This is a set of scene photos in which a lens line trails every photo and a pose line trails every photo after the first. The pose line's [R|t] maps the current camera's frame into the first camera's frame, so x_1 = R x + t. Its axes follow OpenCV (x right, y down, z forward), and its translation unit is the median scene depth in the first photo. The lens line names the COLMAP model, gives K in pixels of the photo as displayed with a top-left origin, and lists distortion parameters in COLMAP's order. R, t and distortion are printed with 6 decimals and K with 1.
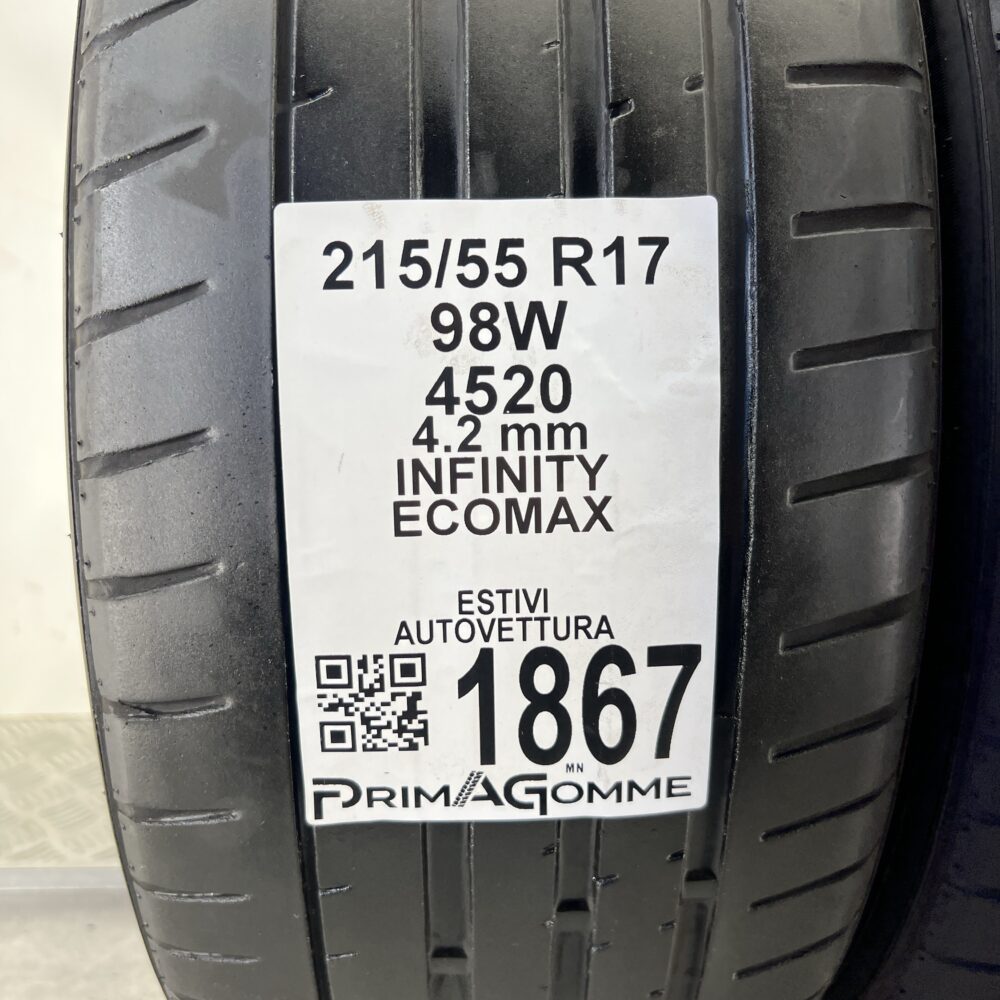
lens RADIAL K [[982.7, 0, 500.0], [0, 982.7, 500.0], [0, 0, 1]] dist [0.152105, -0.424990]
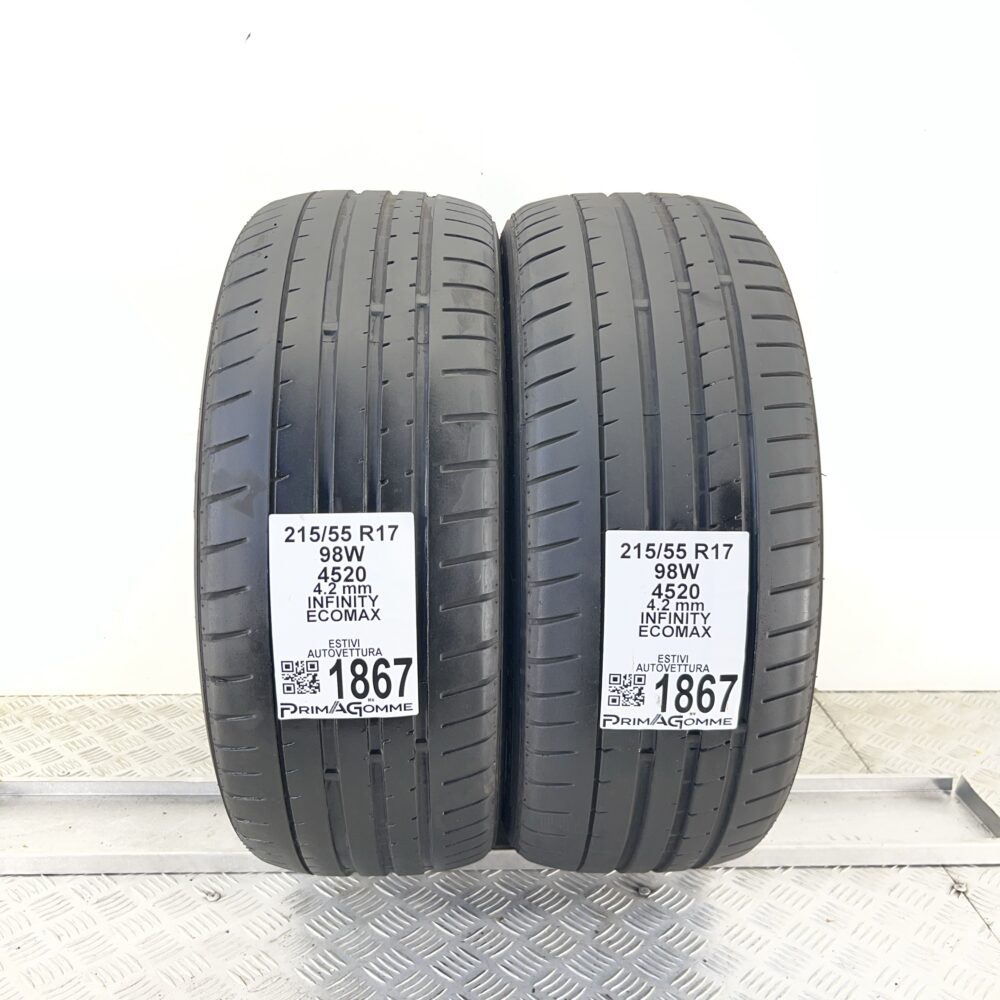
lens RADIAL K [[982.7, 0, 500.0], [0, 982.7, 500.0], [0, 0, 1]] dist [0.152105, -0.424990]
pose [[0.999966, 0.008183, -0.000847, 0.472173], [-0.008182, 0.999966, 0.001311, -0.338011], [0.000858, -0.001304, 0.999999, -1.989506]]
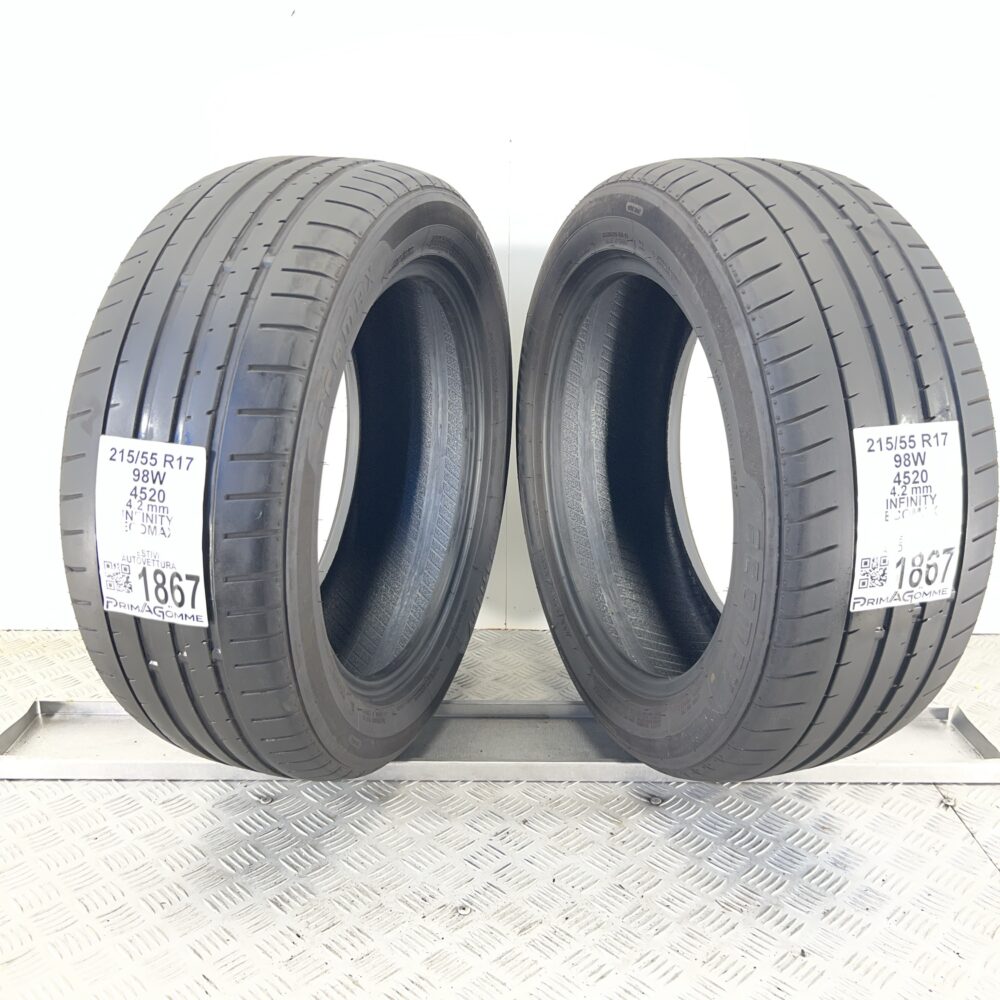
lens RADIAL K [[982.7, 0, 500.0], [0, 982.7, 500.0], [0, 0, 1]] dist [0.152105, -0.424990]
pose [[0.936643, 0.141961, -0.320231, 2.236082], [-0.128790, 0.989728, 0.062059, -0.456949], [0.325751, -0.016884, 0.945305, -1.881587]]
